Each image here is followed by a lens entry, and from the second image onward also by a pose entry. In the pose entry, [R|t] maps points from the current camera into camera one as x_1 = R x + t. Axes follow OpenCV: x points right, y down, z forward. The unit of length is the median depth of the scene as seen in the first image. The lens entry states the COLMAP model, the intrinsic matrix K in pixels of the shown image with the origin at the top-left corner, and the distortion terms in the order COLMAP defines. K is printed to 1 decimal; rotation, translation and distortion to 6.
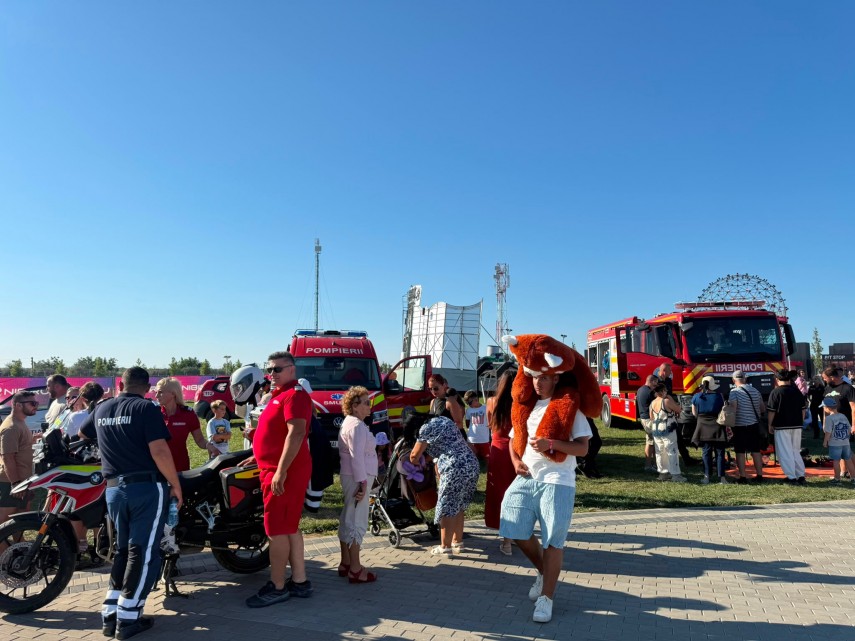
lens RADIAL K [[607.4, 0, 427.5], [0, 607.4, 320.5], [0, 0, 1]] dist [0.085469, -0.102716]
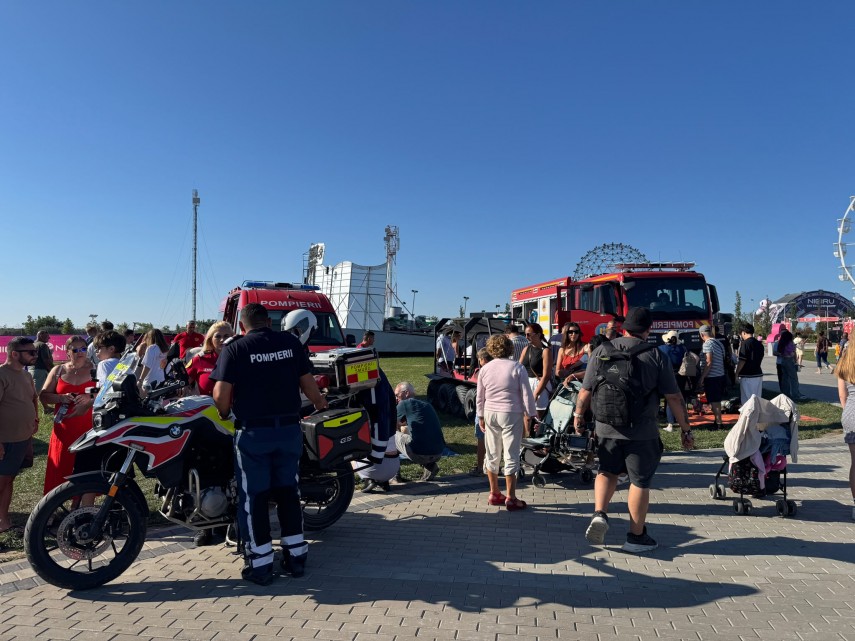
lens RADIAL K [[604.1, 0, 427.5], [0, 604.1, 320.5], [0, 0, 1]] dist [0.159202, -0.251211]
pose [[0.980886, 0.008558, 0.194395, -0.118061], [-0.020390, 0.998053, 0.058948, 0.013869], [-0.193512, -0.061785, 0.979150, 0.029487]]
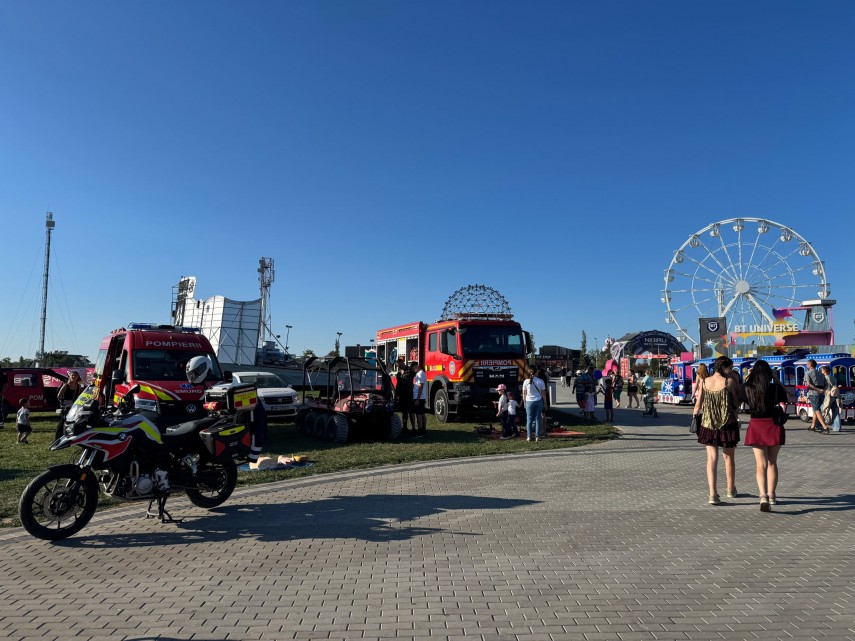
lens RADIAL K [[604.1, 0, 427.5], [0, 604.1, 320.5], [0, 0, 1]] dist [0.159202, -0.251211]
pose [[0.921641, 0.038597, 0.386121, -0.148694], [-0.041214, 0.999149, -0.001499, -0.008454], [-0.385850, -0.014532, 0.922447, -0.168337]]
